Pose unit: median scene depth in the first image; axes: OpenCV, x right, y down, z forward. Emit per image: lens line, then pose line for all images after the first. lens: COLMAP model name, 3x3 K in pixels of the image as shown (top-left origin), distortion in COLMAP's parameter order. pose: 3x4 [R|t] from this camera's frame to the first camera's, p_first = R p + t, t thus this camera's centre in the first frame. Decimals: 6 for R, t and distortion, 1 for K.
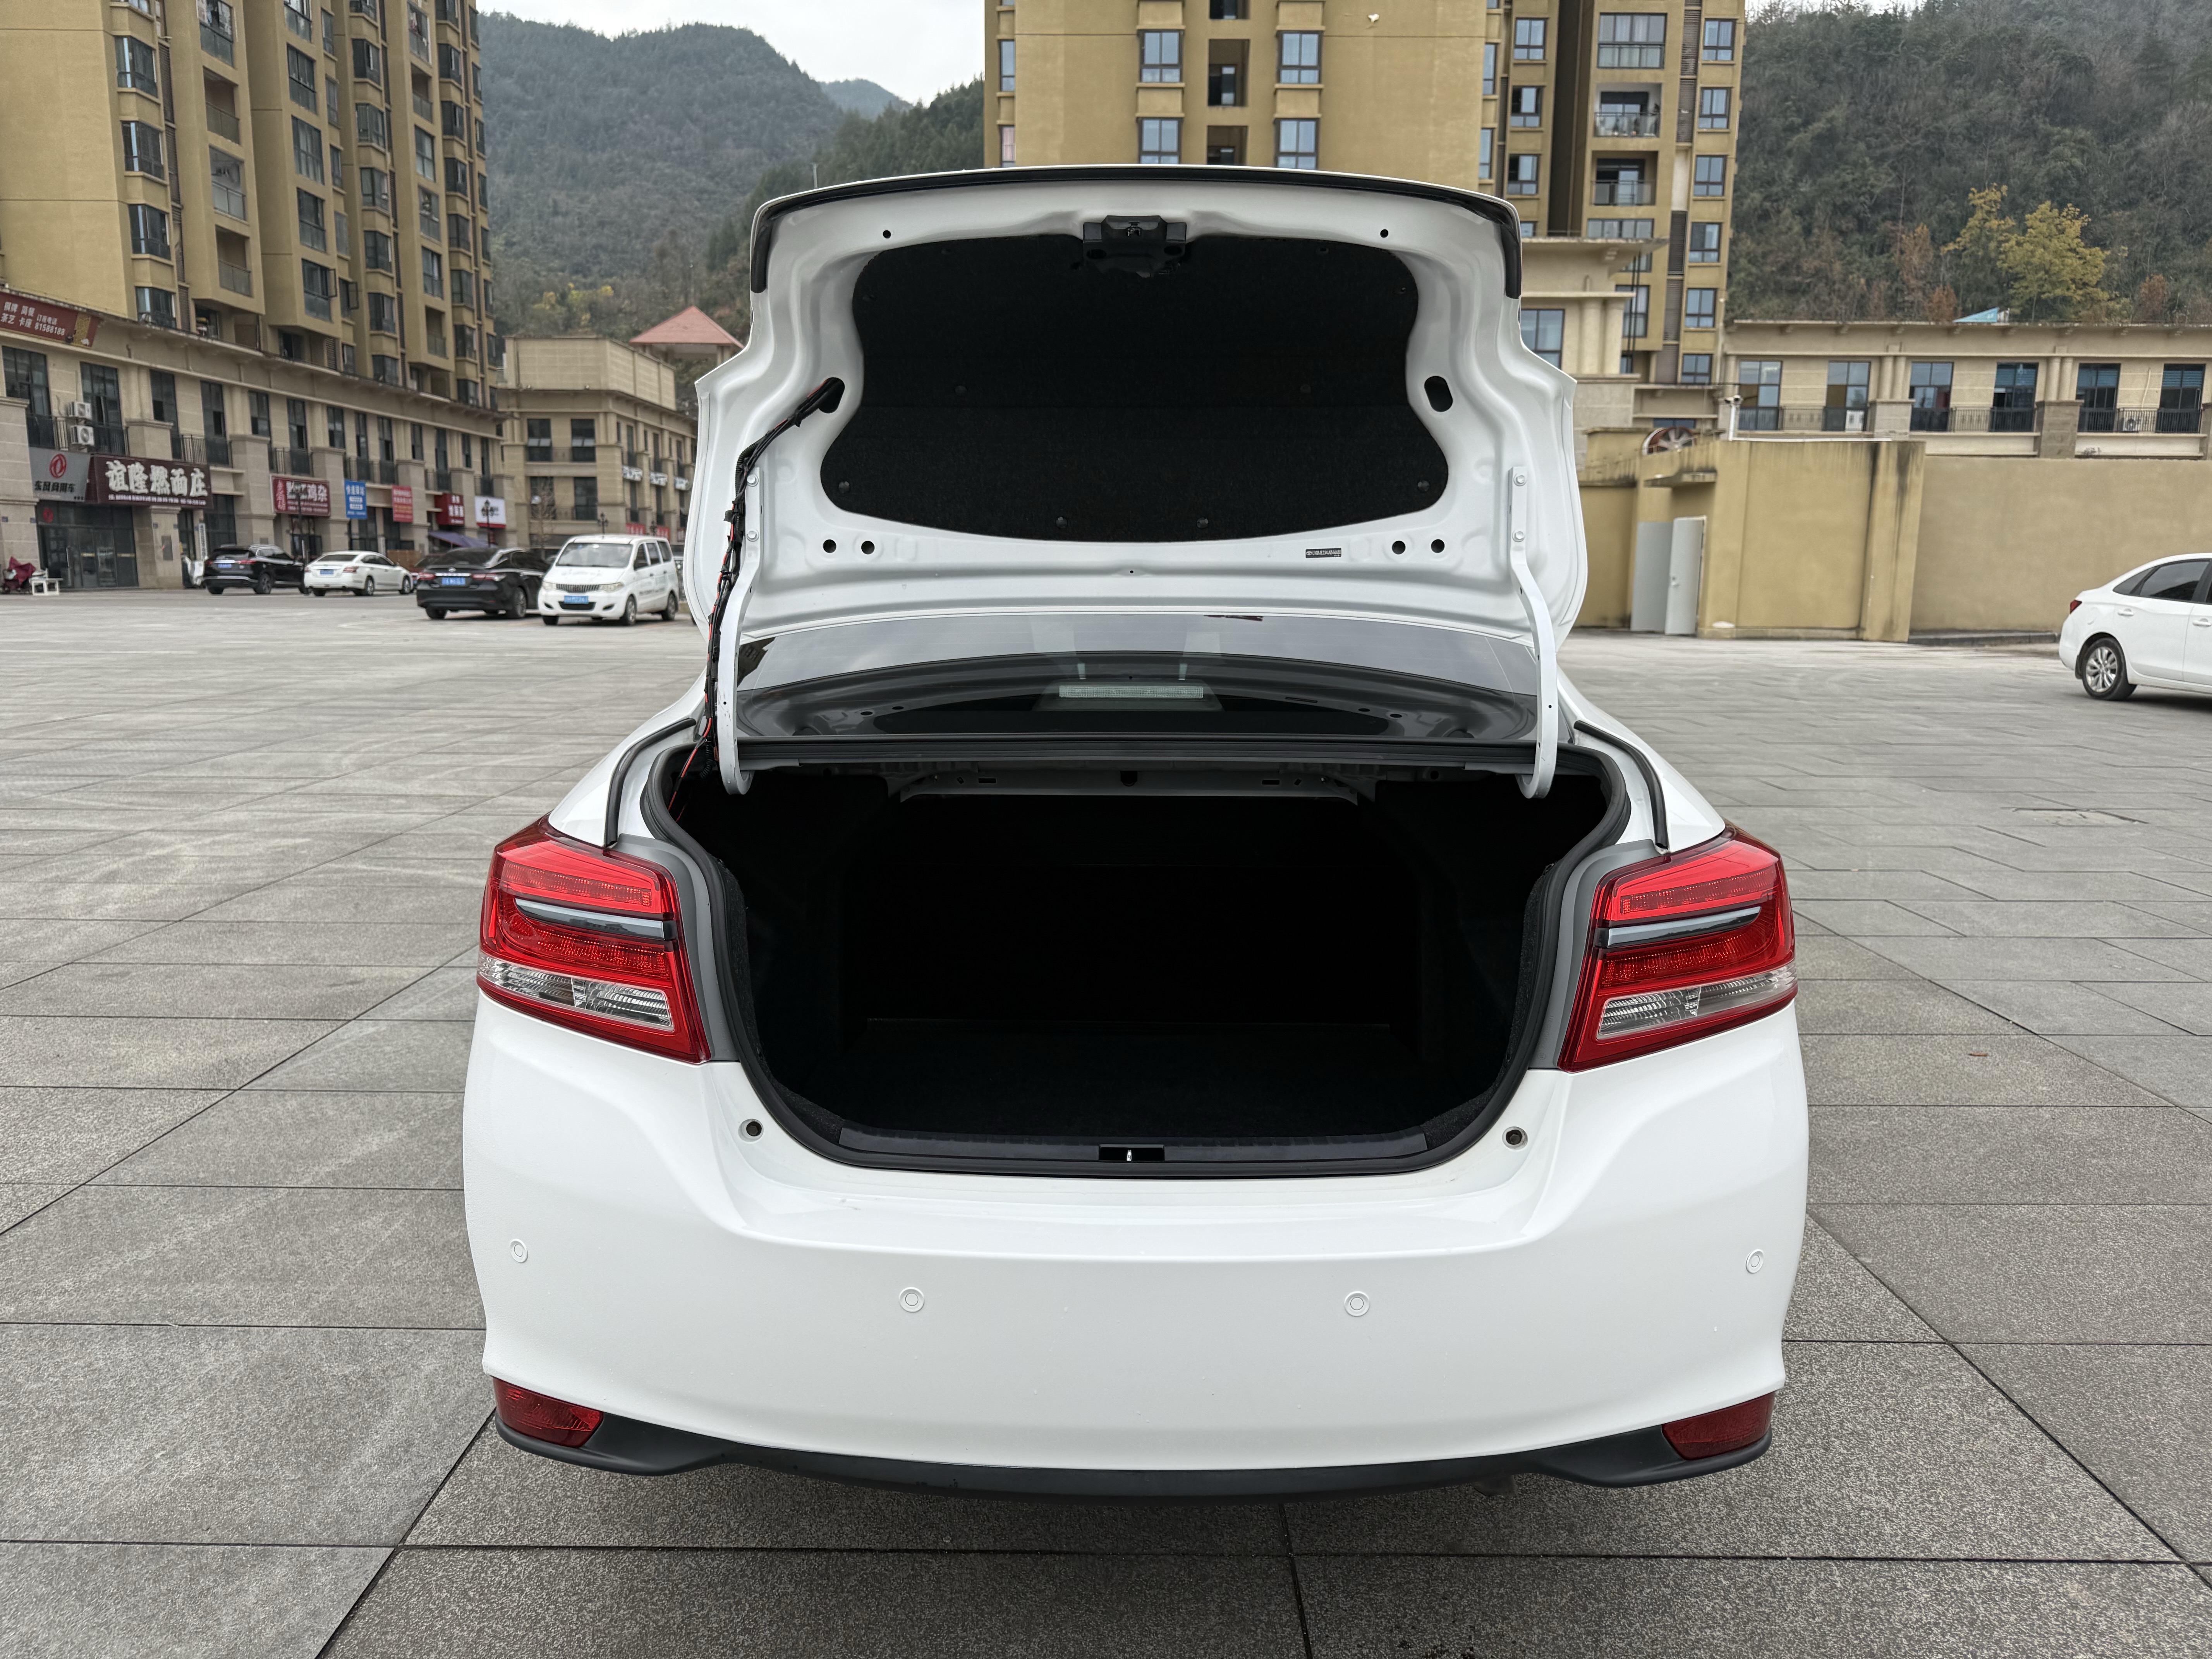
lens RADIAL K [[1568.7, 0, 1097.4], [0, 1568.7, 830.0], [0, 0, 1]] dist [0.023033, -0.029644]
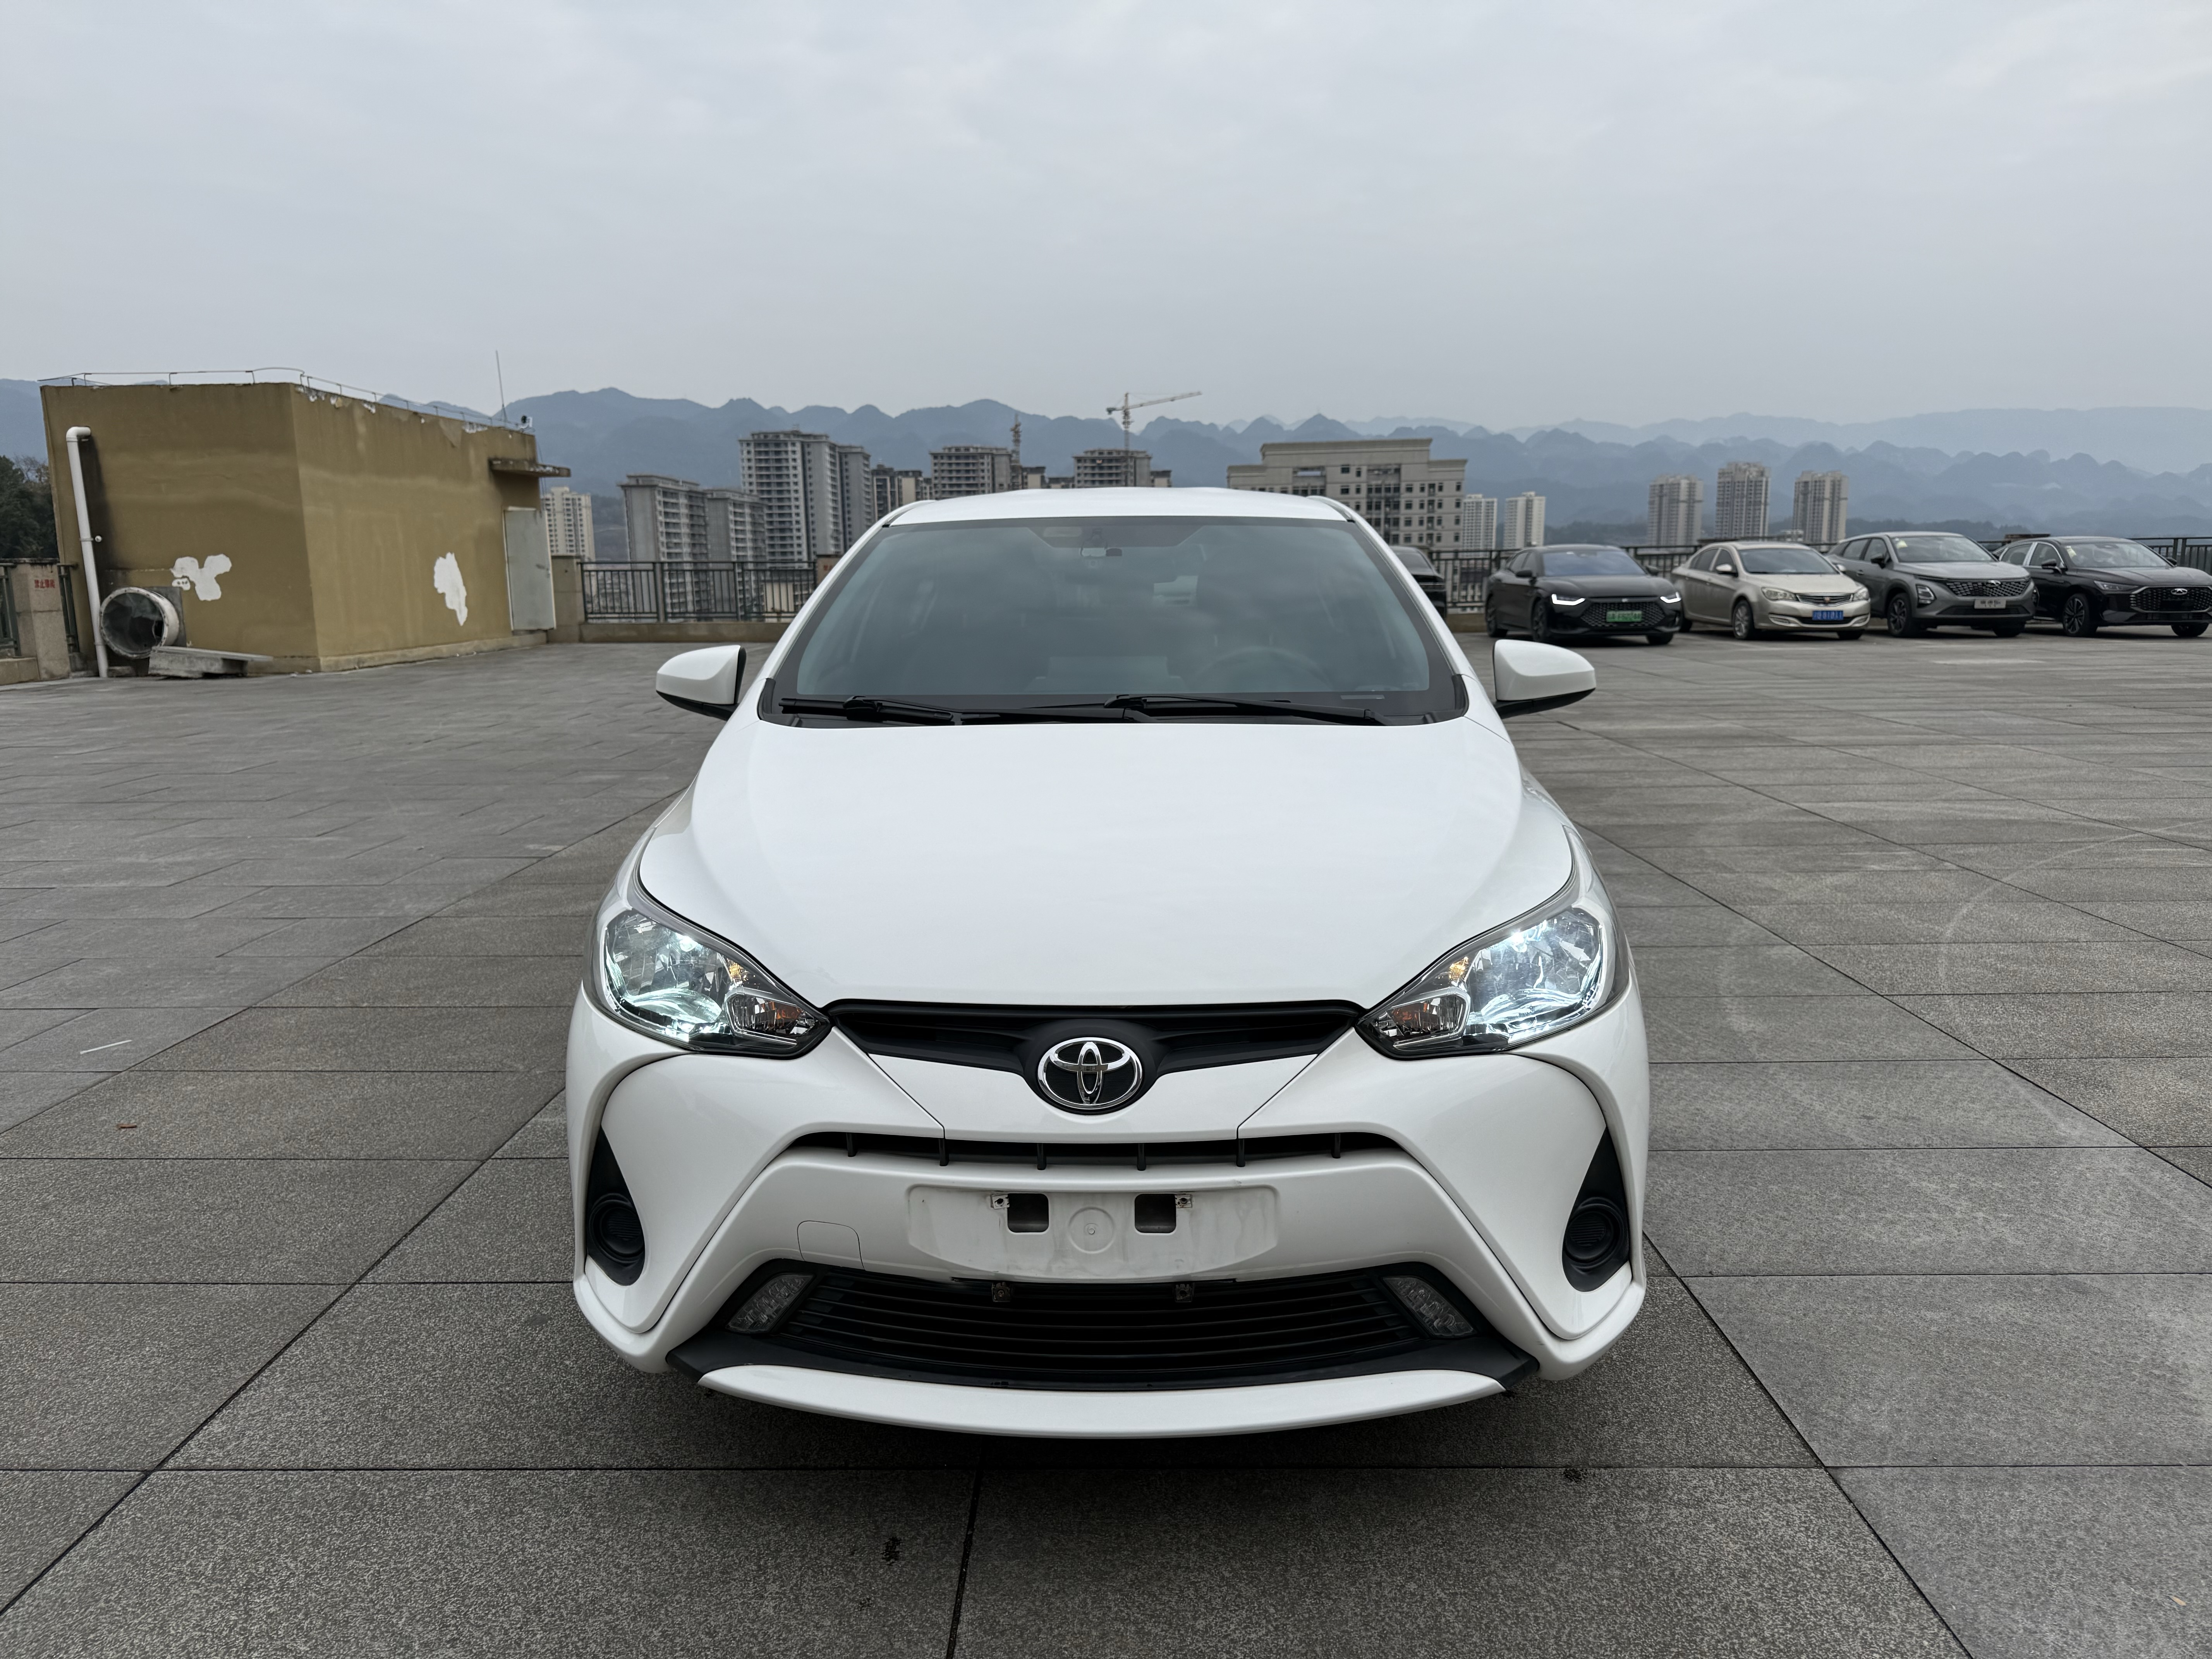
lens RADIAL K [[1568.7, 0, 1097.6], [0, 1568.7, 829.7], [0, 0, 1]] dist [0.023033, -0.029644]
pose [[-0.999889, 0.002387, 0.014717, 0.001029], [0.007126, 0.943548, 0.331160, -0.016765], [-0.013096, 0.331228, -0.943460, 0.101108]]
